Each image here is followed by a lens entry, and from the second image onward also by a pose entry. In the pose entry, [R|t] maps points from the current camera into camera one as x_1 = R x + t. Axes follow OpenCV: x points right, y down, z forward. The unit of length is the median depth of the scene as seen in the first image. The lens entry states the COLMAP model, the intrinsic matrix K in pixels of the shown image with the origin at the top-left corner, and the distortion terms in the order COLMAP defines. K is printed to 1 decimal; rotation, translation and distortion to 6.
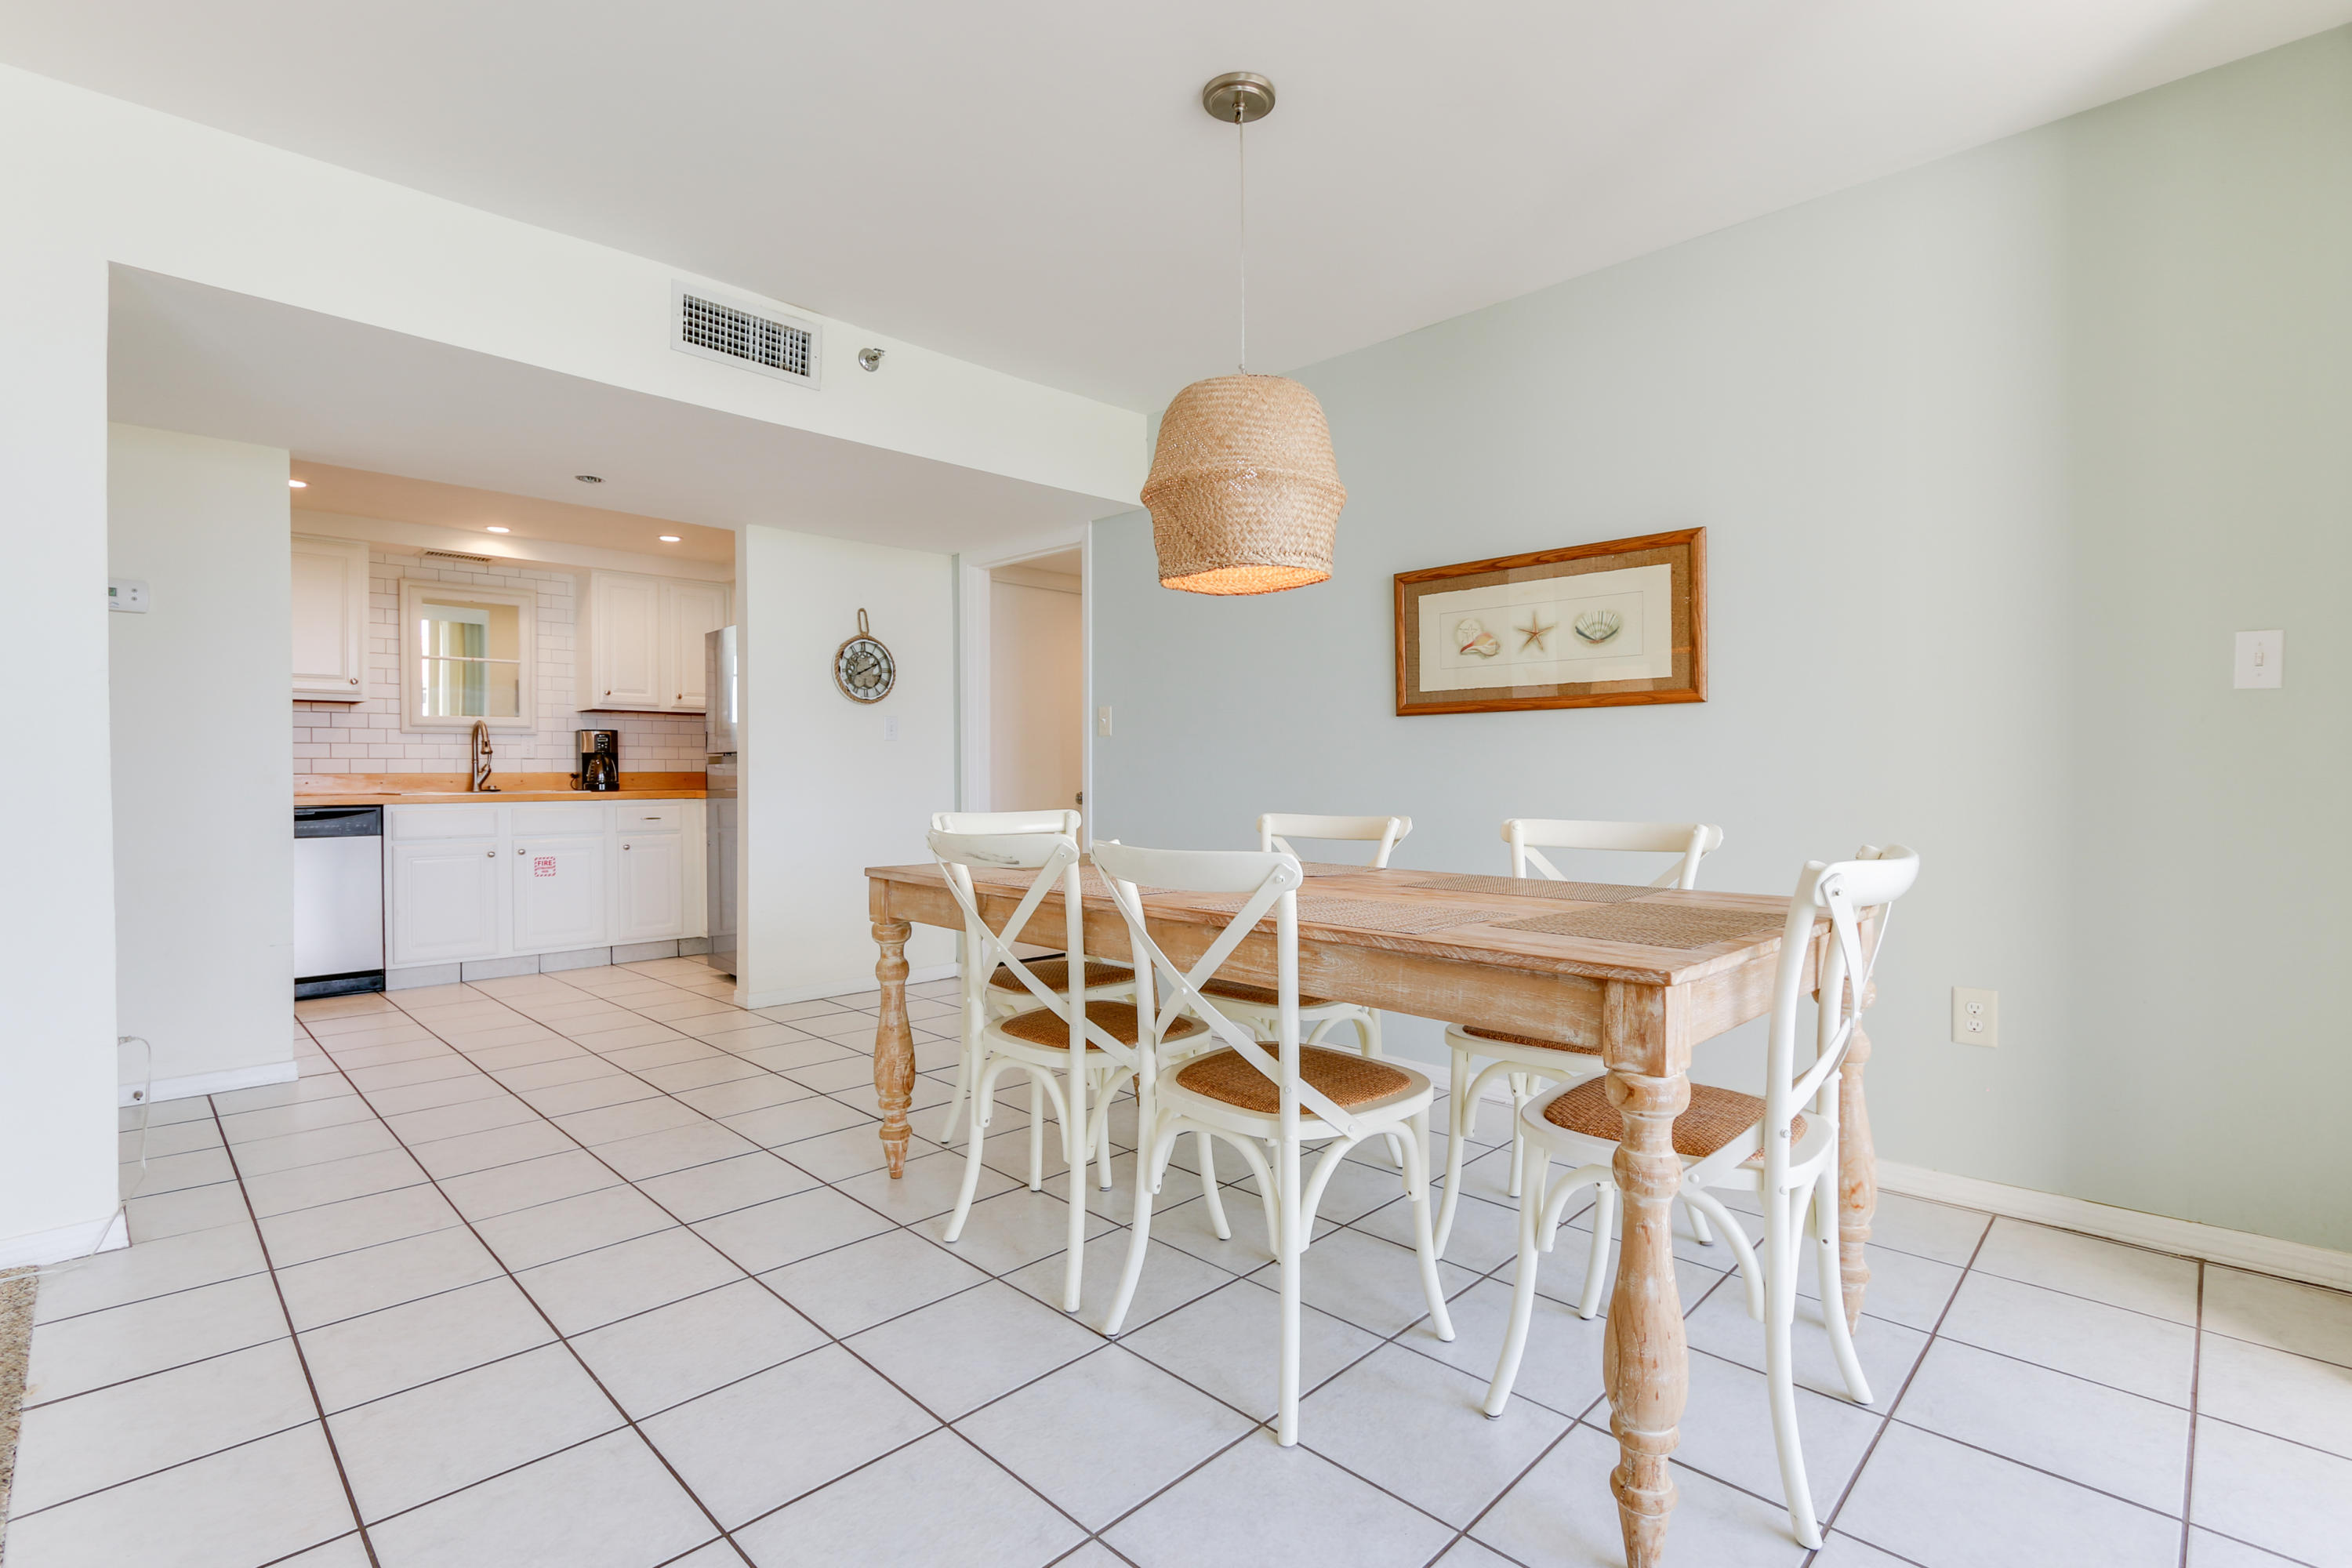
lens RADIAL K [[1088.8, 0, 1179.5], [0, 1088.8, 782.6], [0, 0, 1]] dist [-0.018574, 0.002832]
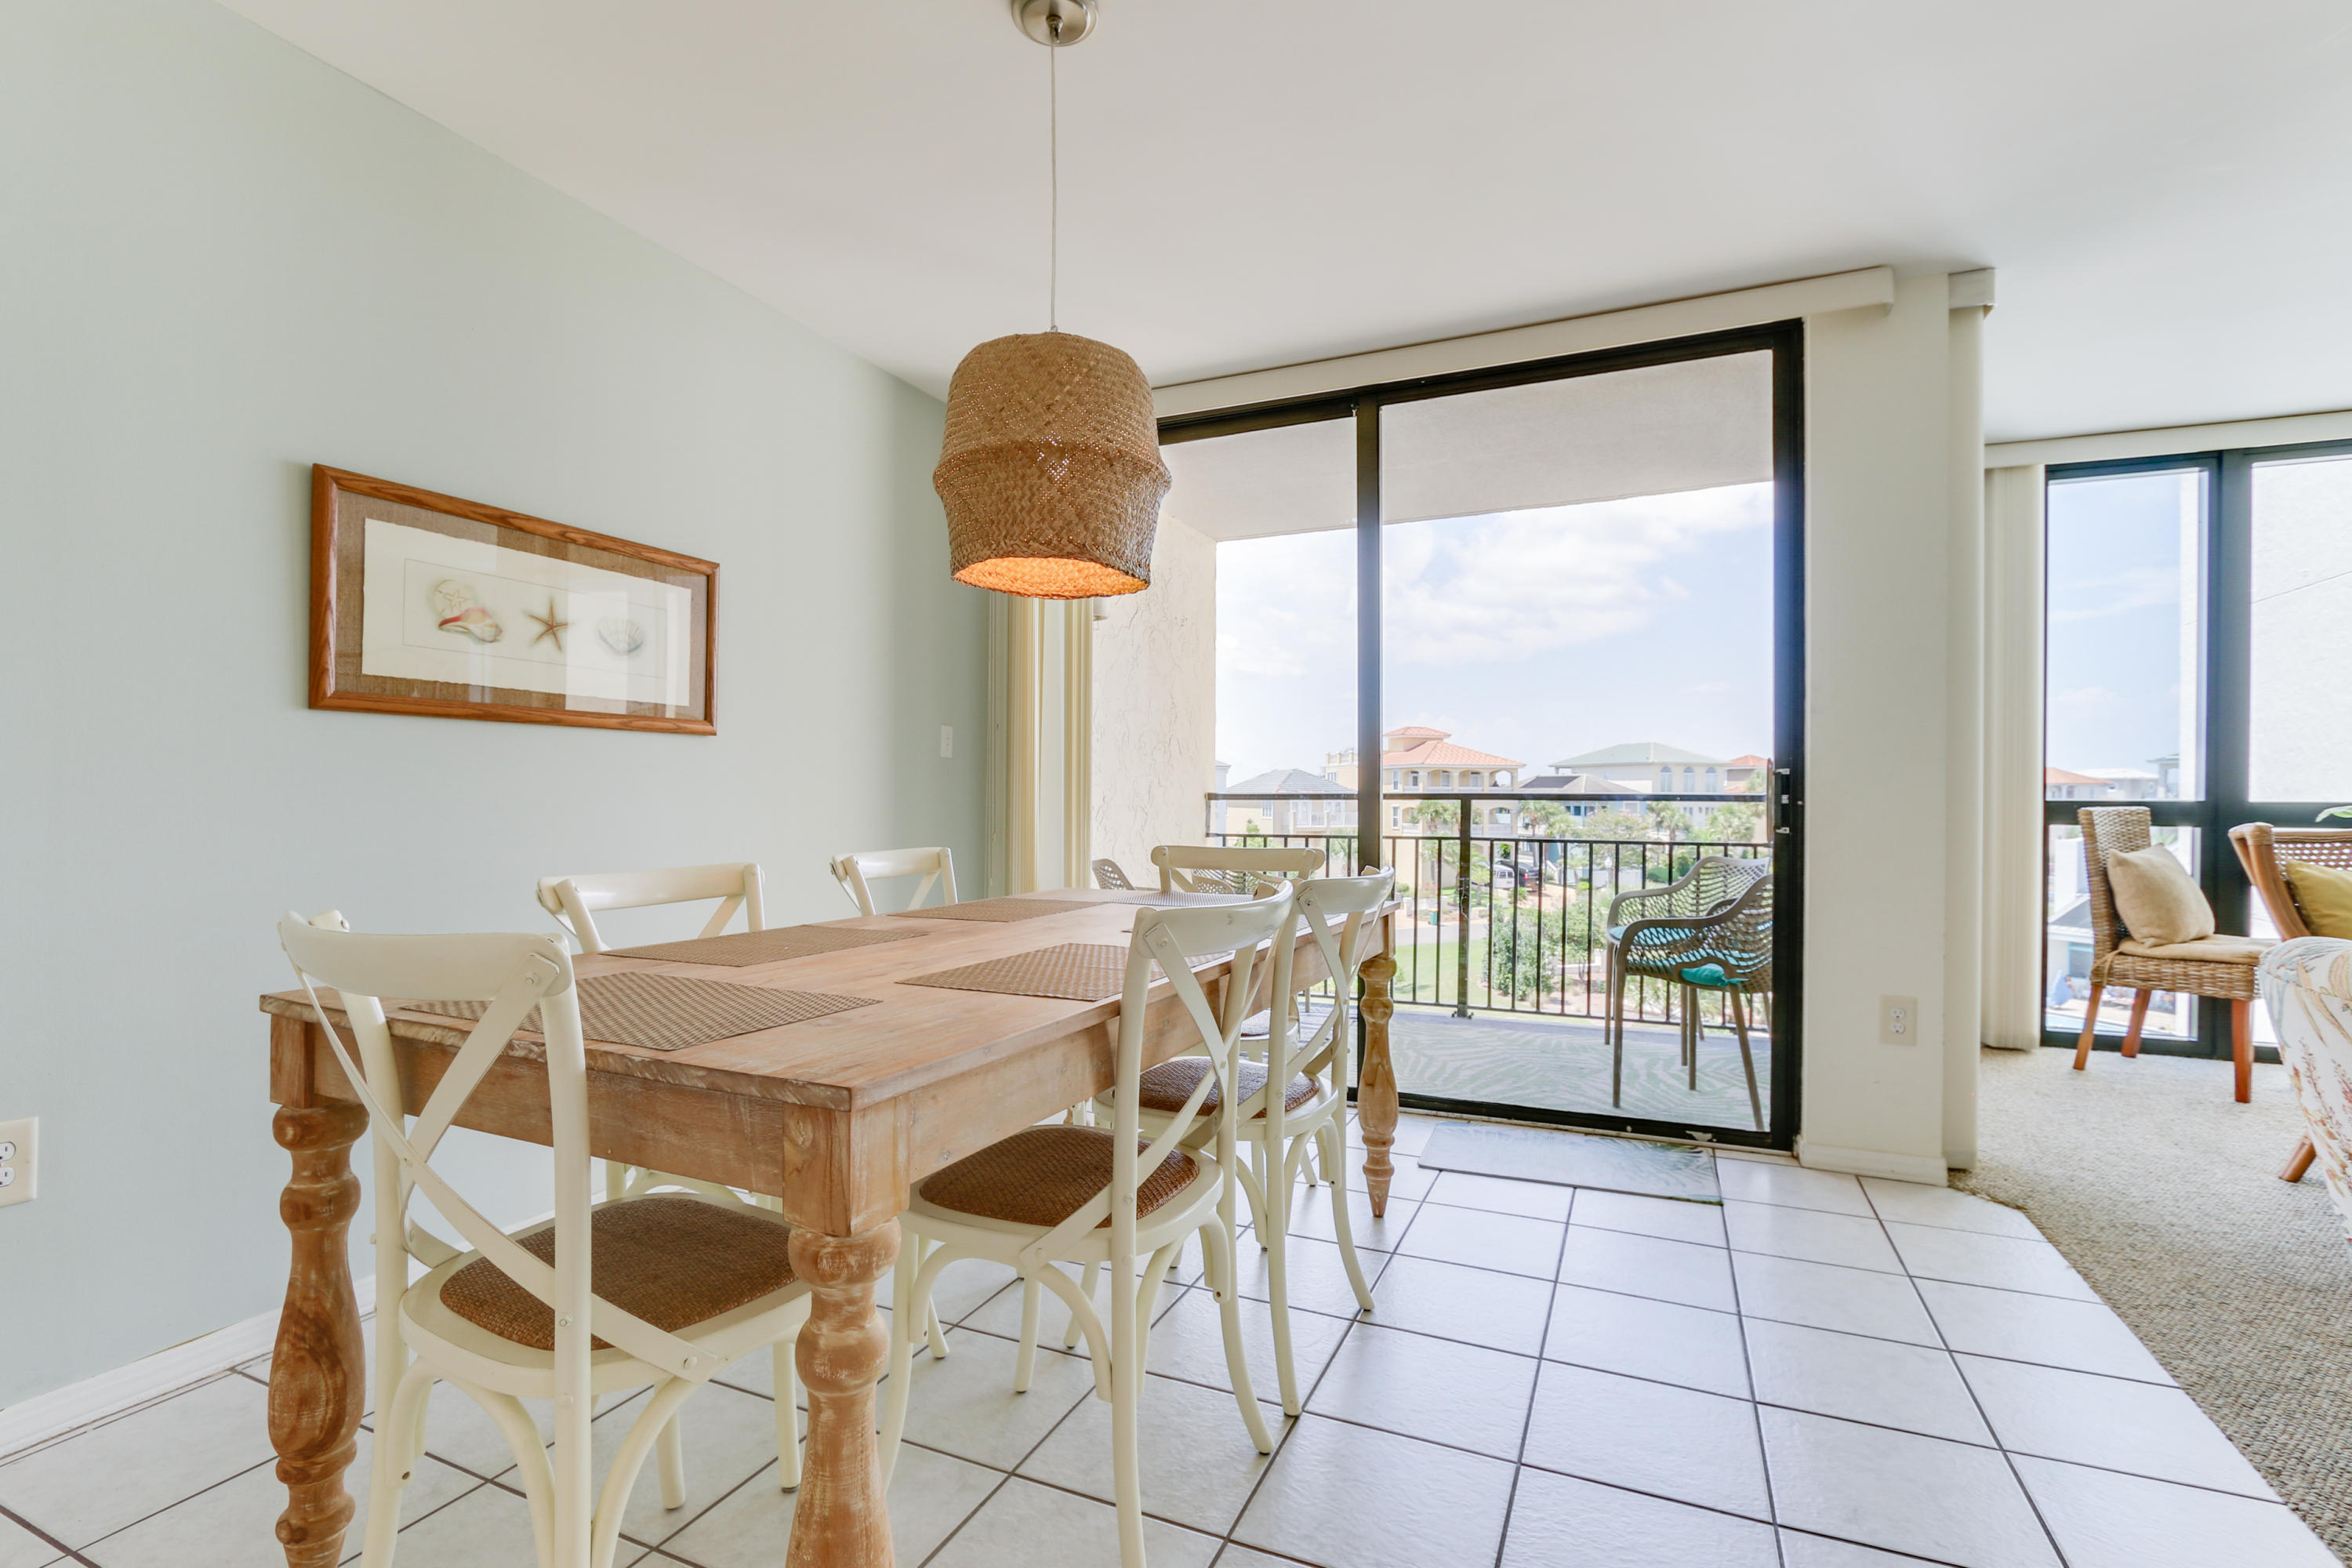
lens RADIAL K [[1088.8, 0, 1162.1], [0, 1088.8, 798.9], [0, 0, 1]] dist [-0.018574, 0.002832]
pose [[-0.342278, 0.002888, 0.939594, -0.493019], [0.007679, 0.999970, -0.000276, -0.010060], [-0.939567, 0.007121, -0.342290, 0.778753]]
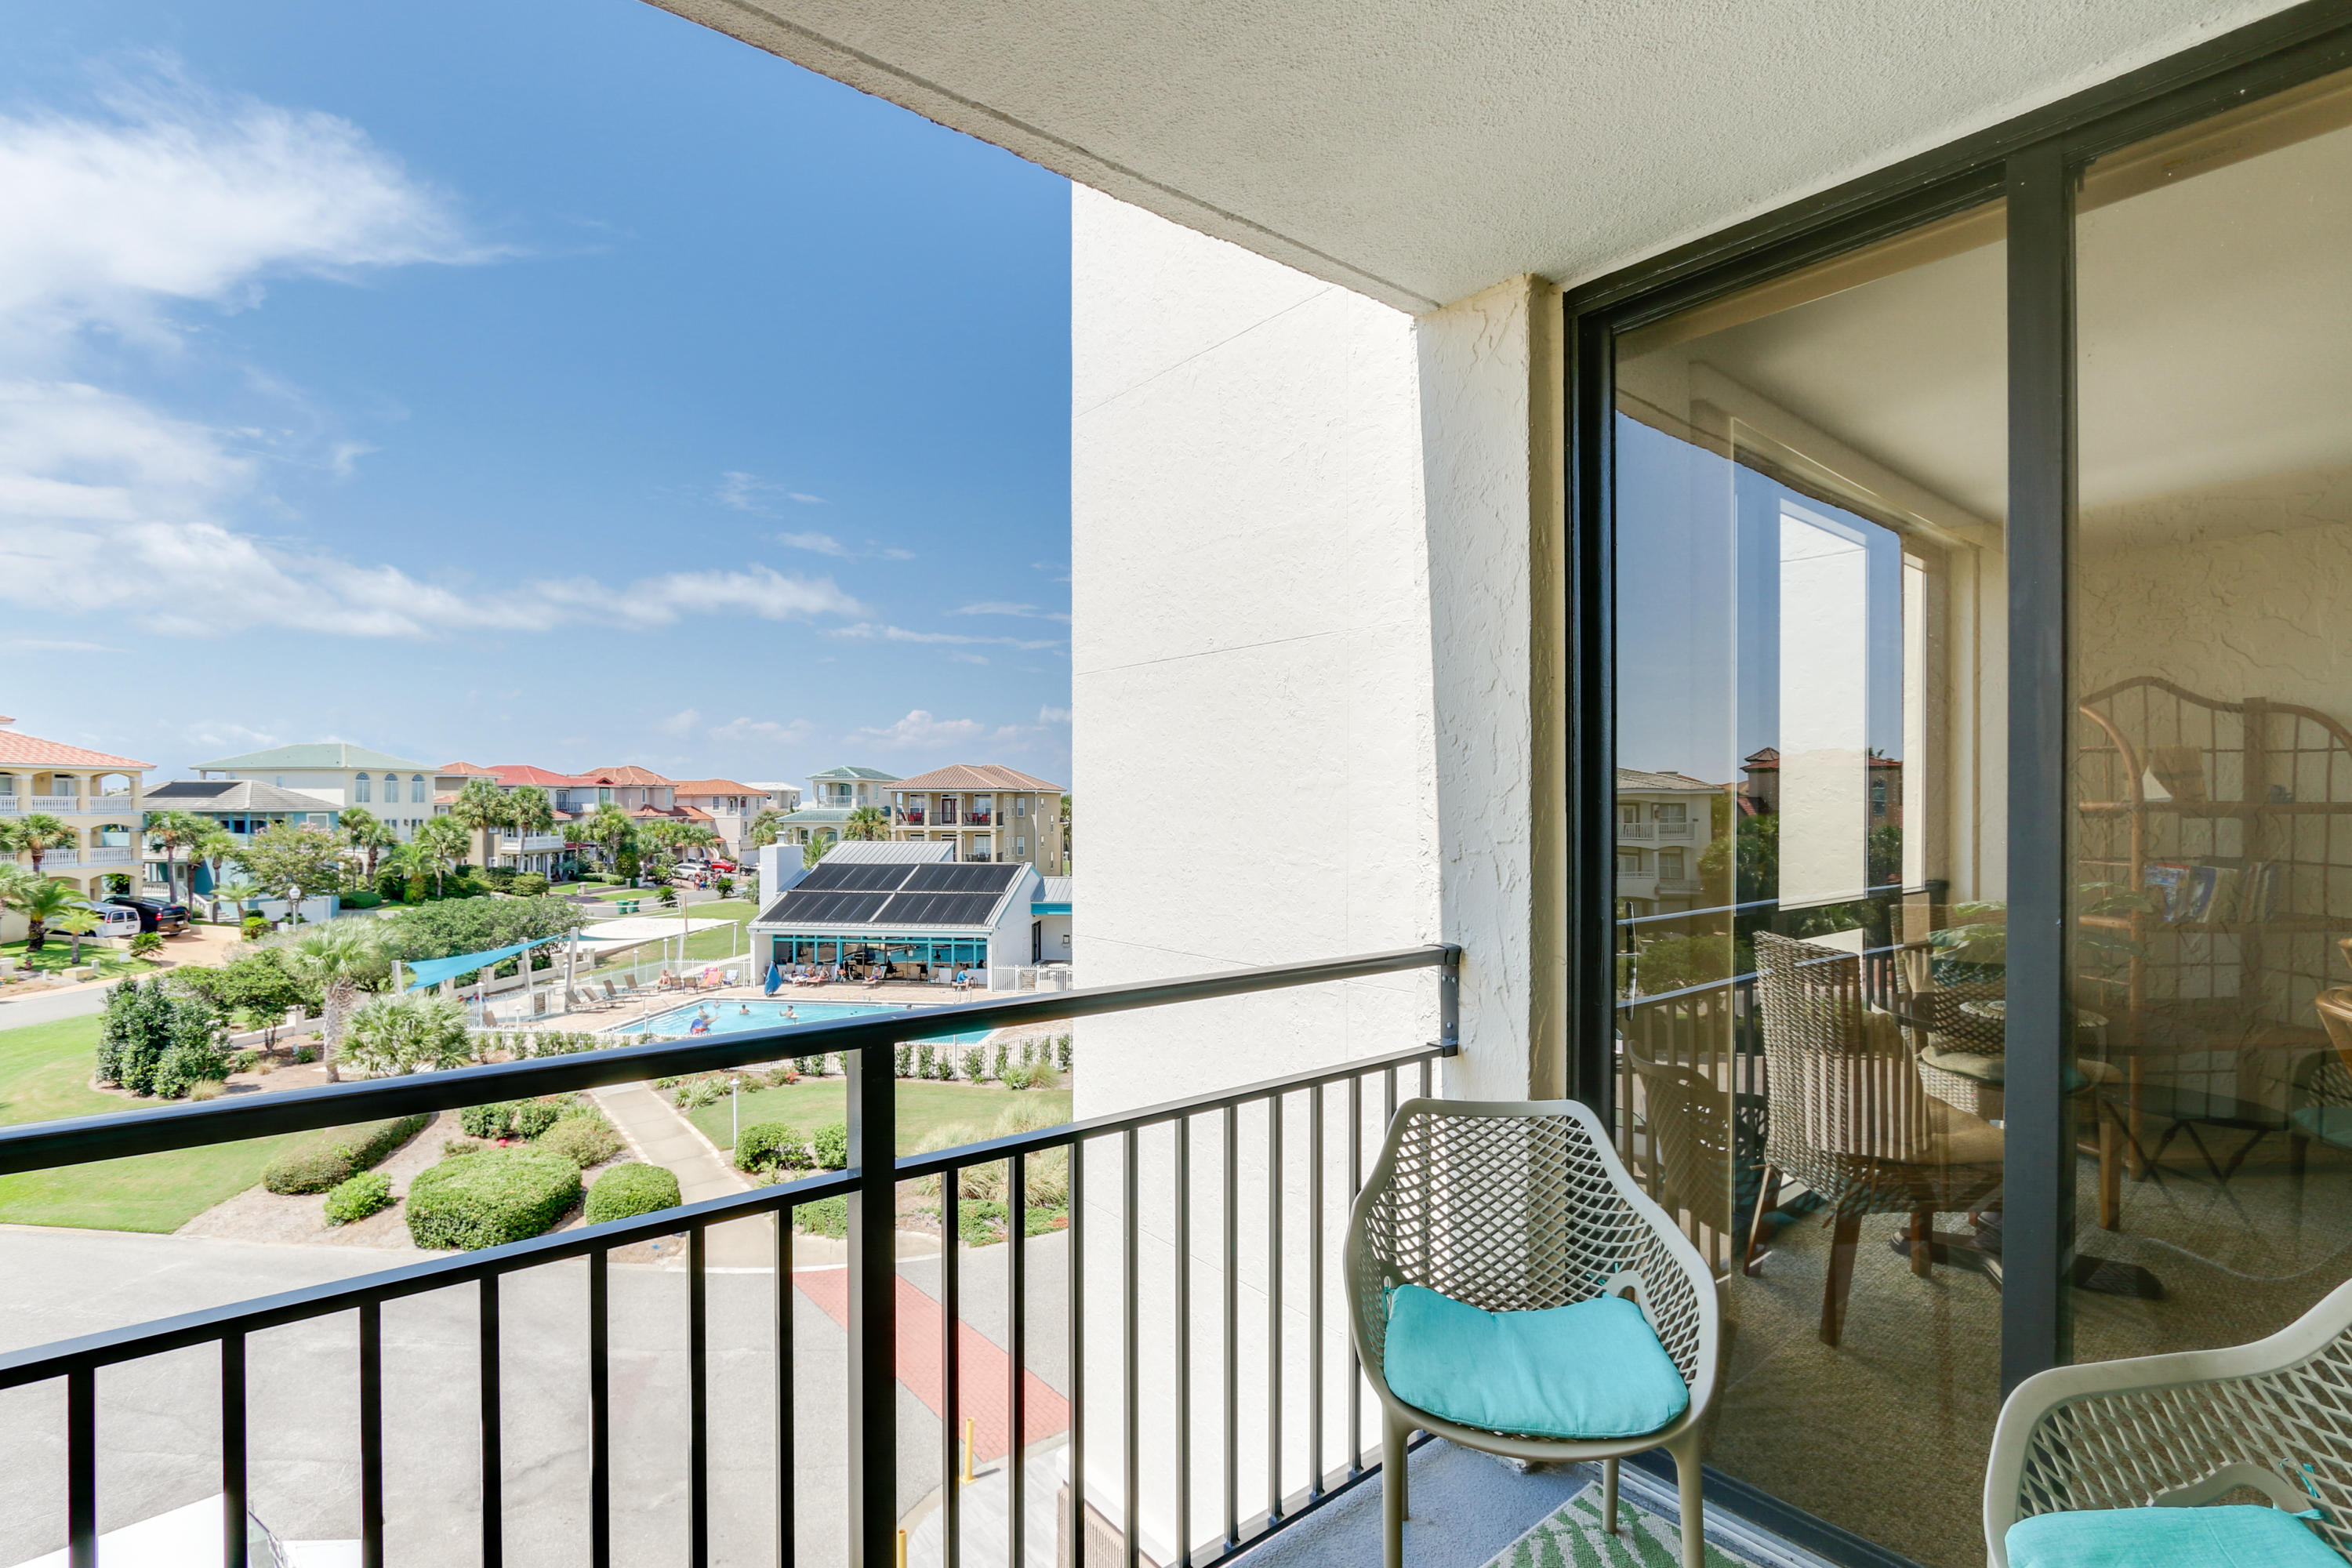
lens RADIAL K [[1088.8, 0, 1161.1], [0, 1088.8, 822.6], [0, 0, 1]] dist [-0.018574, 0.002832]
pose [[-0.991111, 0.003975, 0.132975, 0.606212], [0.007341, 0.999665, 0.024831, -0.104380], [-0.132832, 0.025586, -0.990808, 0.283516]]
